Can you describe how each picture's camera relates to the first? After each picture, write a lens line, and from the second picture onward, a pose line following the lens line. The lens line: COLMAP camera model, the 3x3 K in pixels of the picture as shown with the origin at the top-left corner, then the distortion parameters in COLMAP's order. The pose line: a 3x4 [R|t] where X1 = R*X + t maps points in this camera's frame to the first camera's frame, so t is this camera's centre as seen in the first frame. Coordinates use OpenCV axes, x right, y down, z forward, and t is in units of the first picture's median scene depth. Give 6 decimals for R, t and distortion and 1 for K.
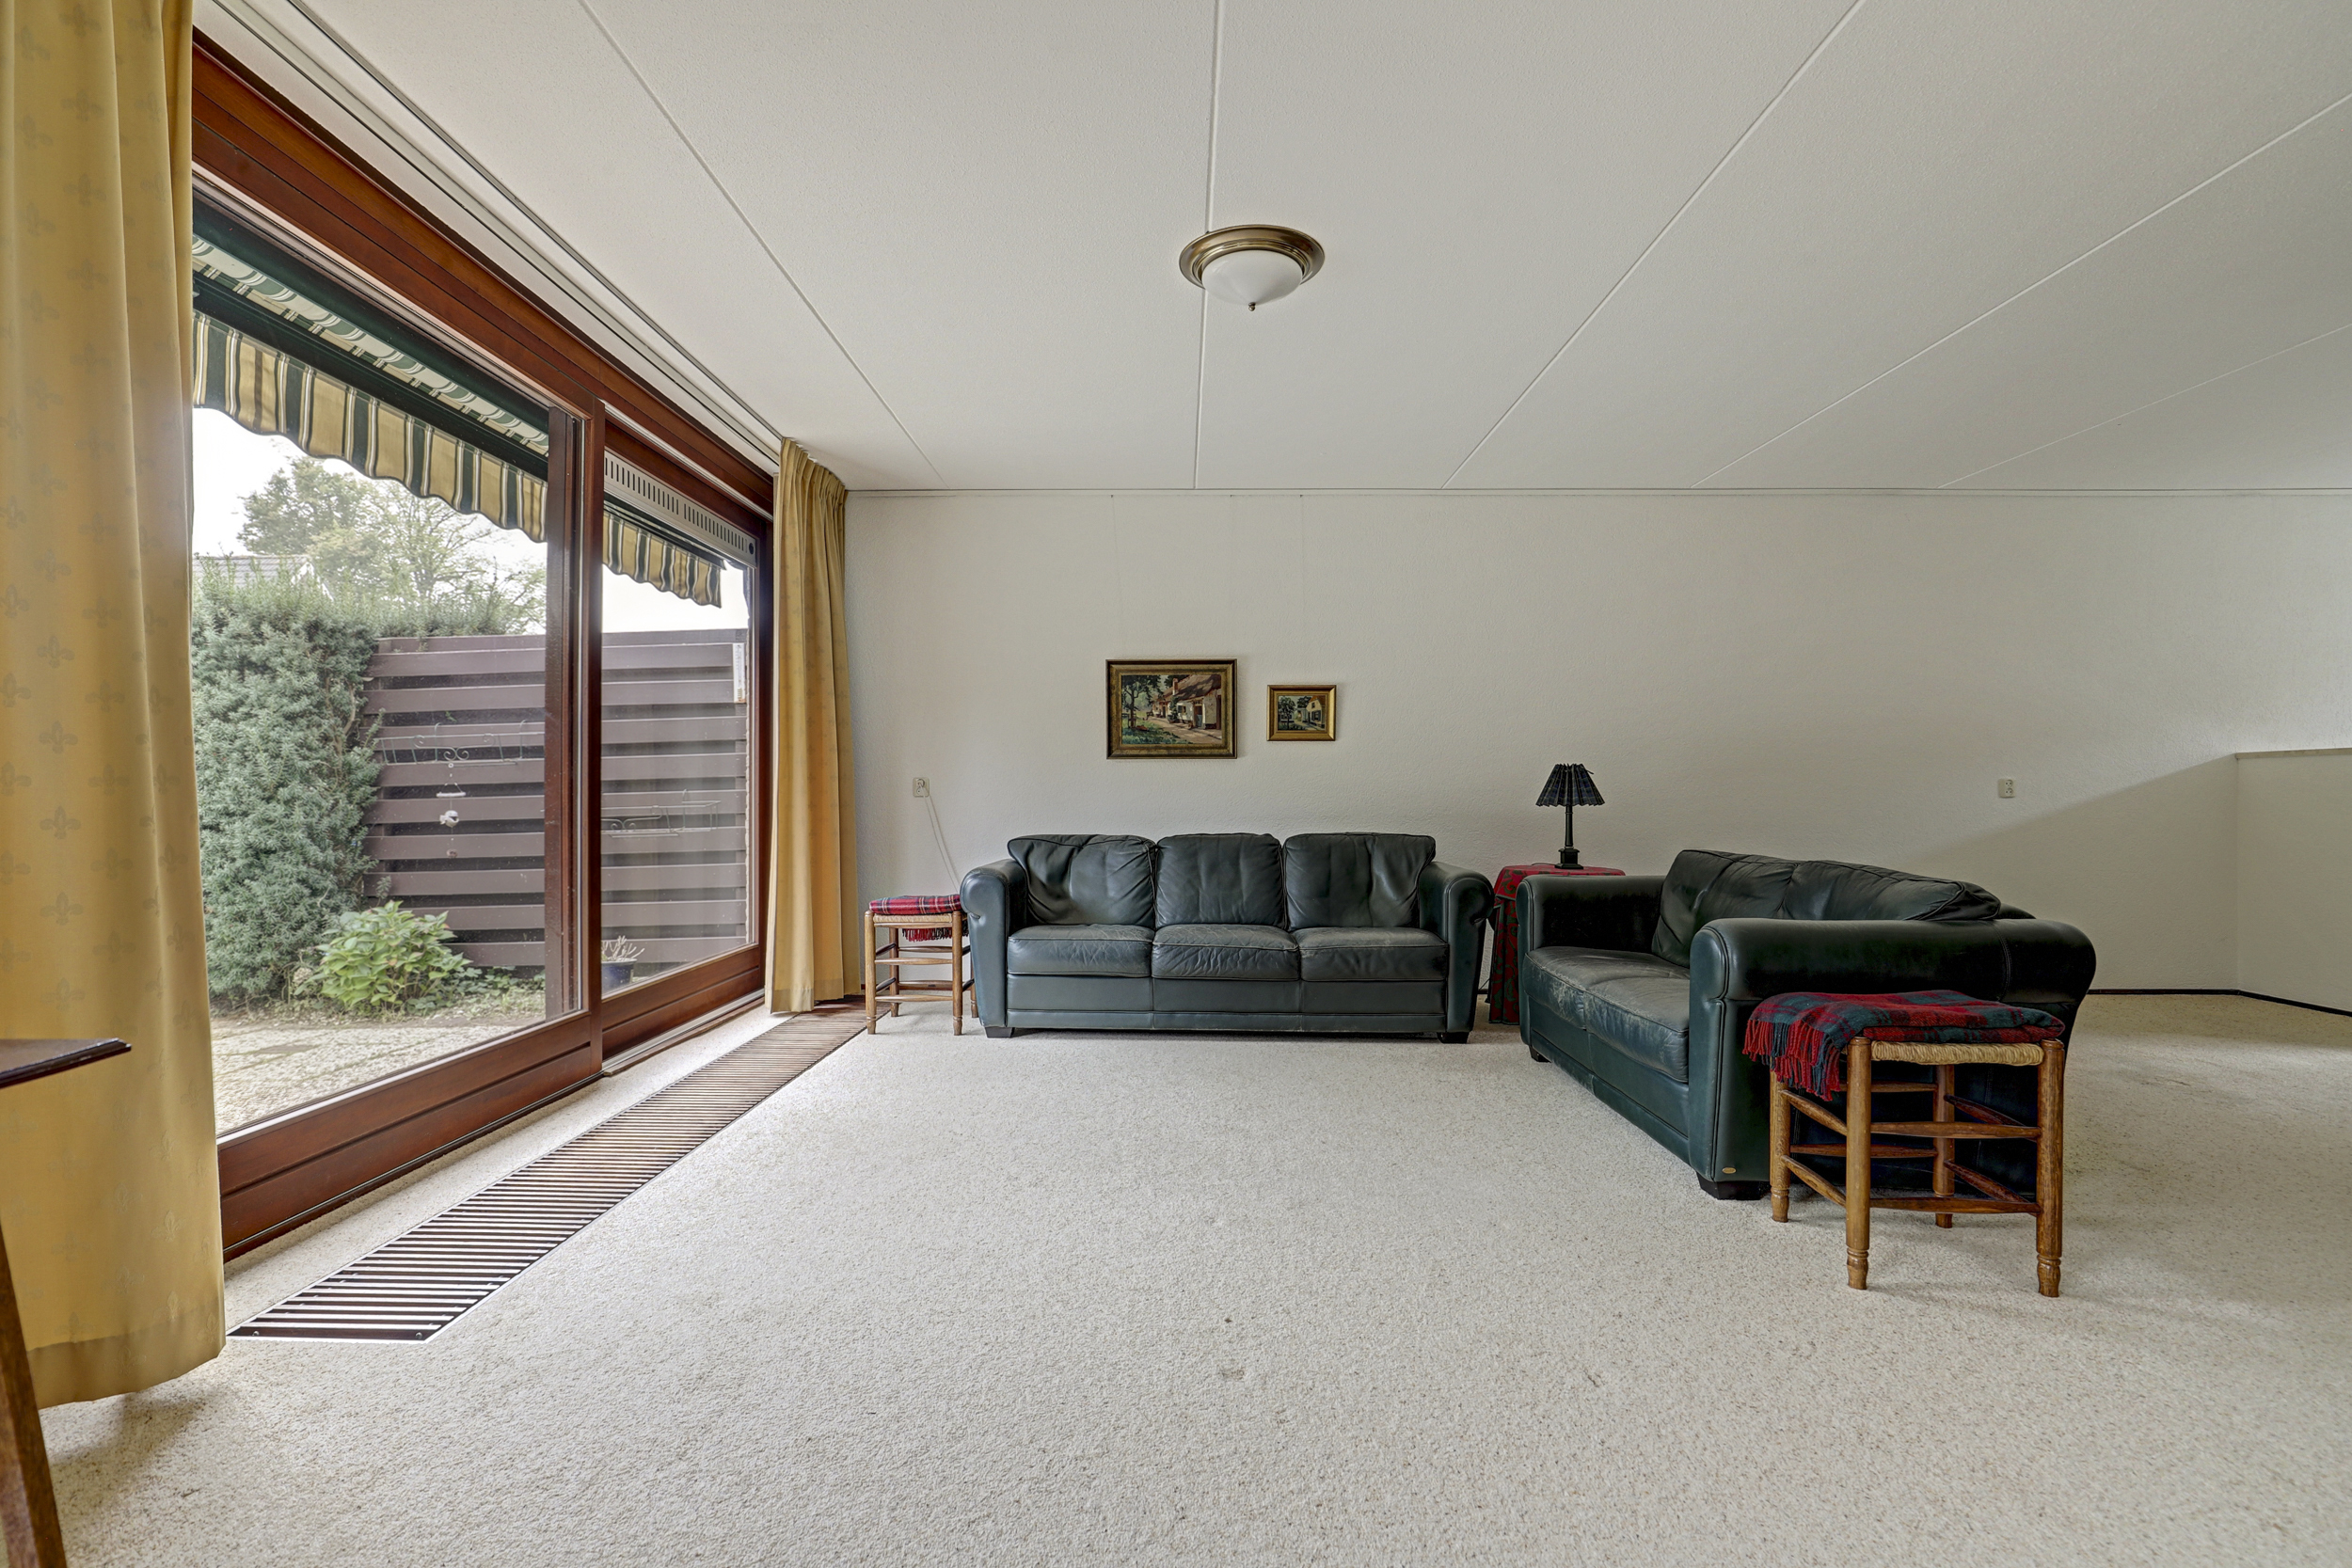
lens RADIAL K [[1133.5, 0, 1172.1], [0, 1133.5, 809.5], [0, 0, 1]] dist [0.000106, 0.000350]
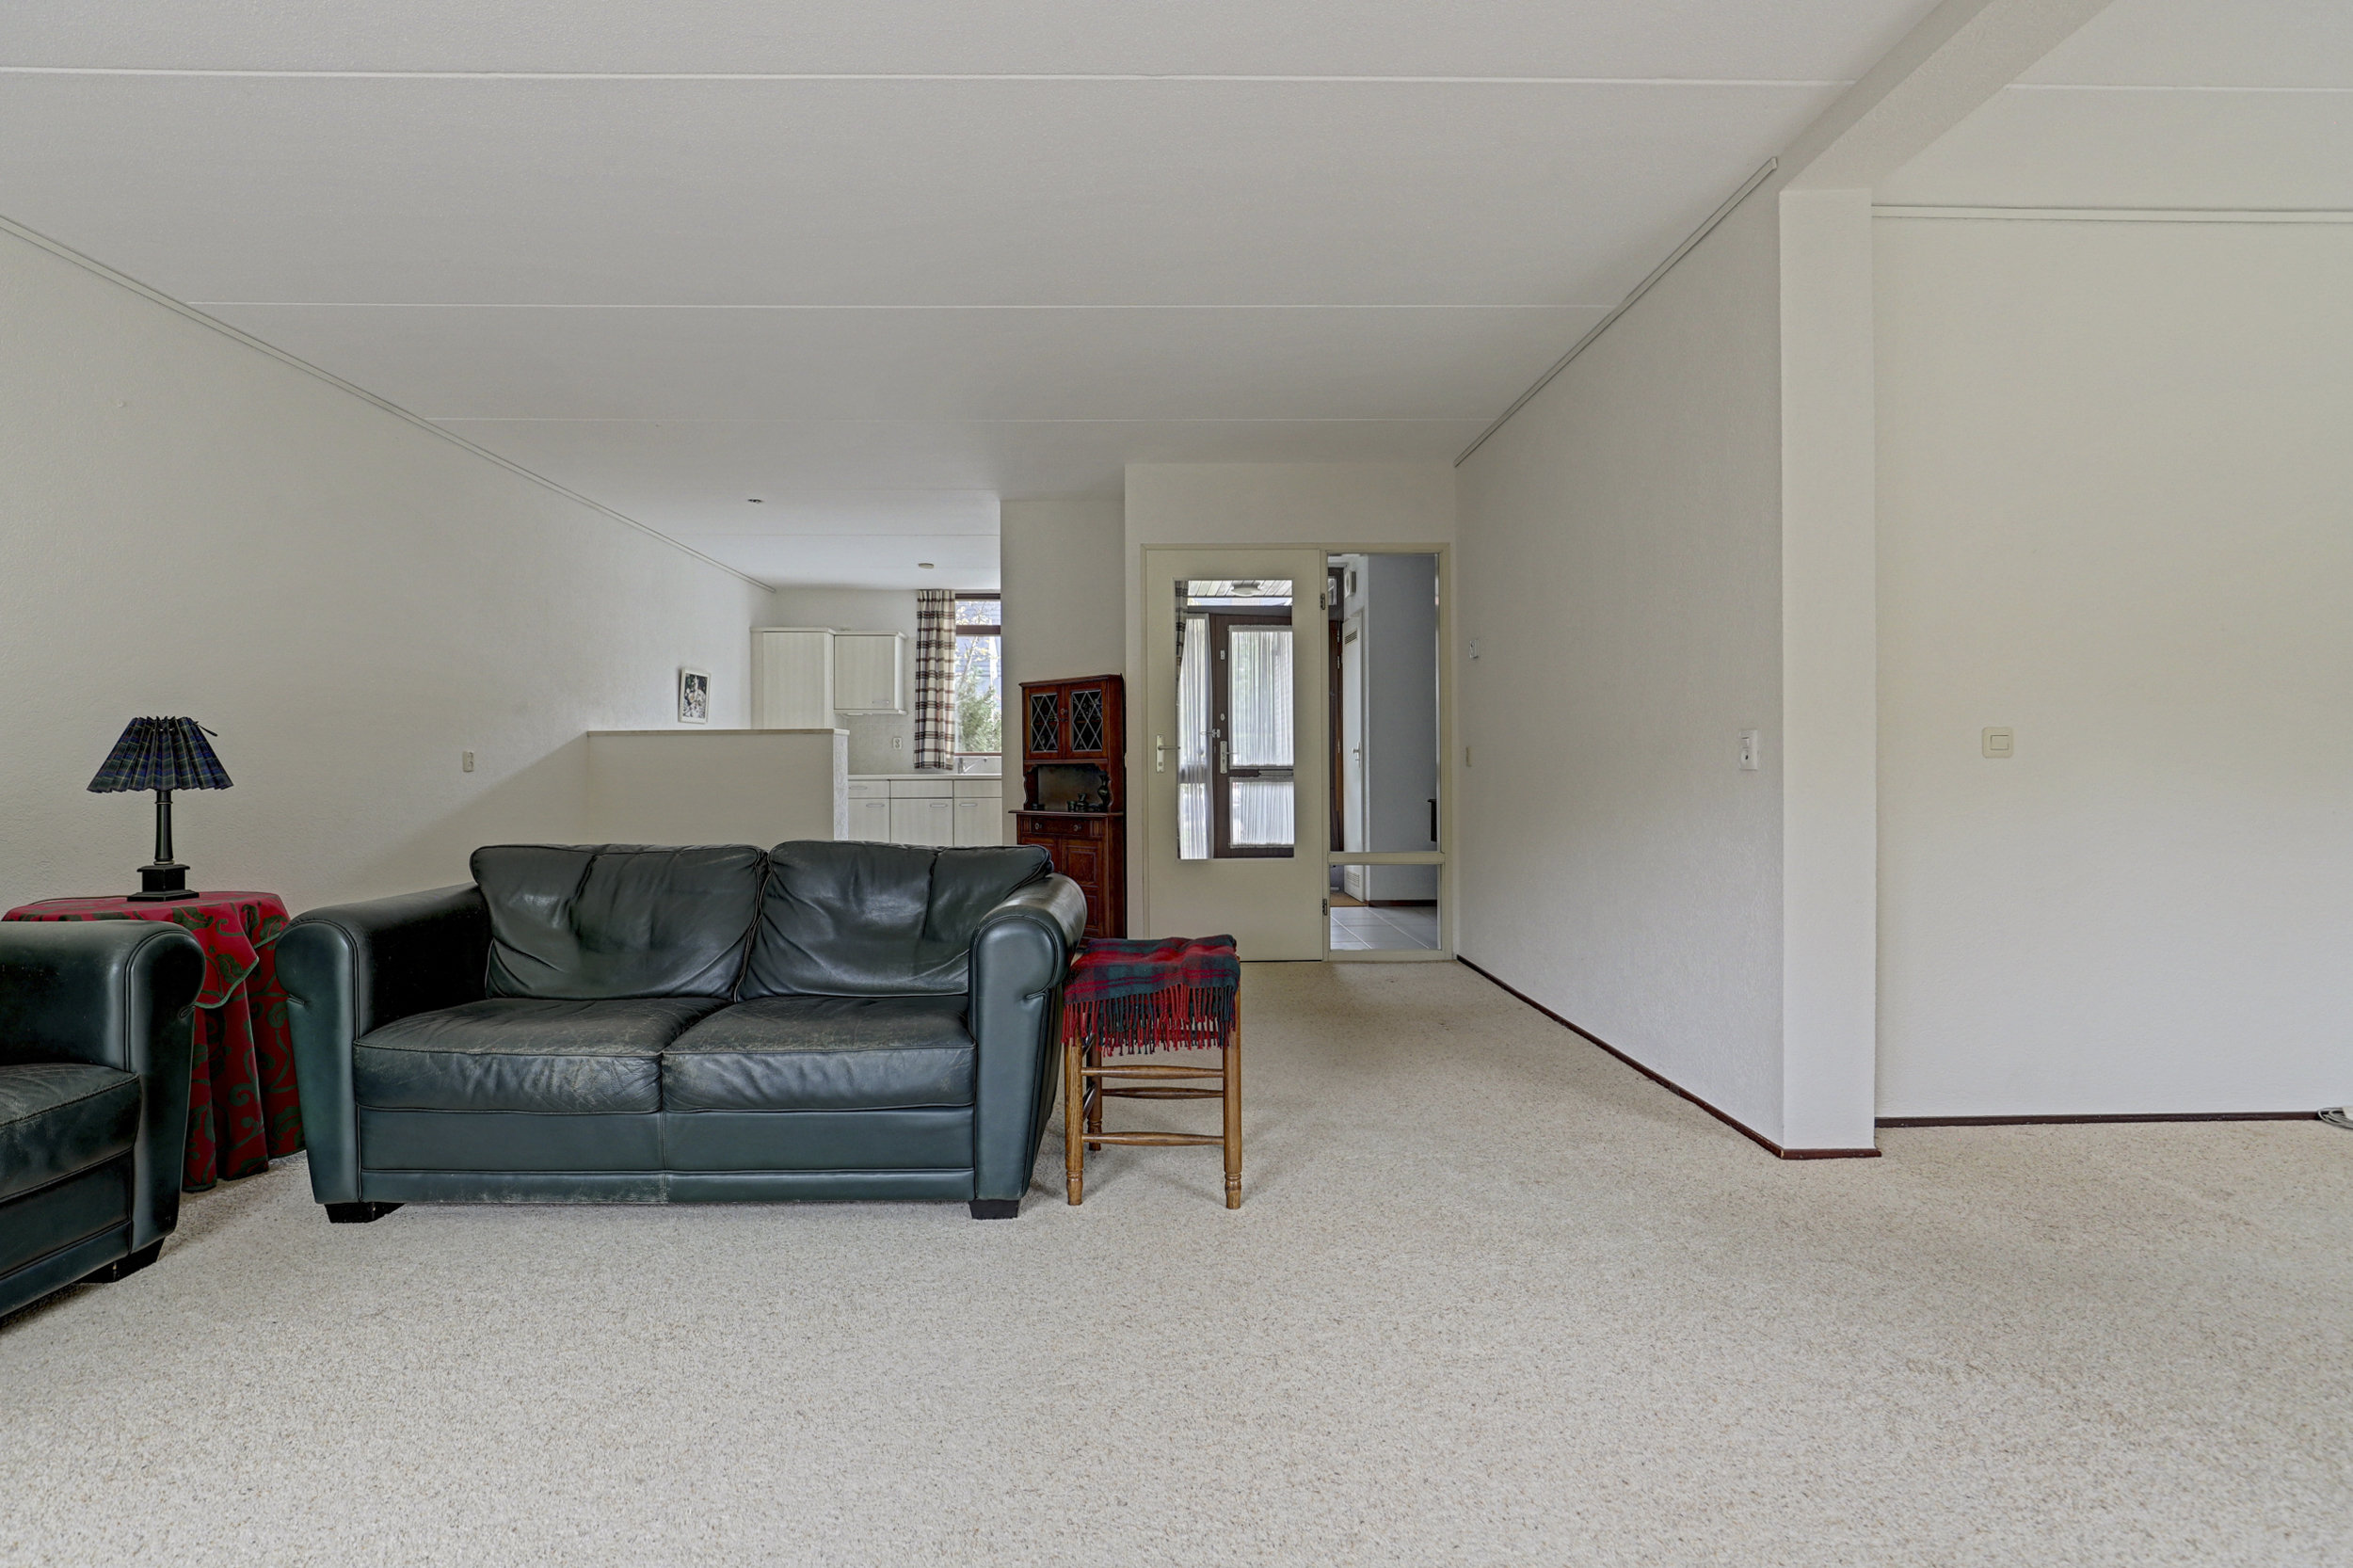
lens RADIAL K [[1120.8, 0, 1165.1], [0, 1120.8, 771.1], [0, 0, 1]] dist [-0.004979, -0.000112]
pose [[-0.034032, -0.006359, 0.999401, -0.232655], [0.016860, 0.999834, 0.006936, -0.008345], [-0.999279, 0.017085, -0.033919, 0.514472]]
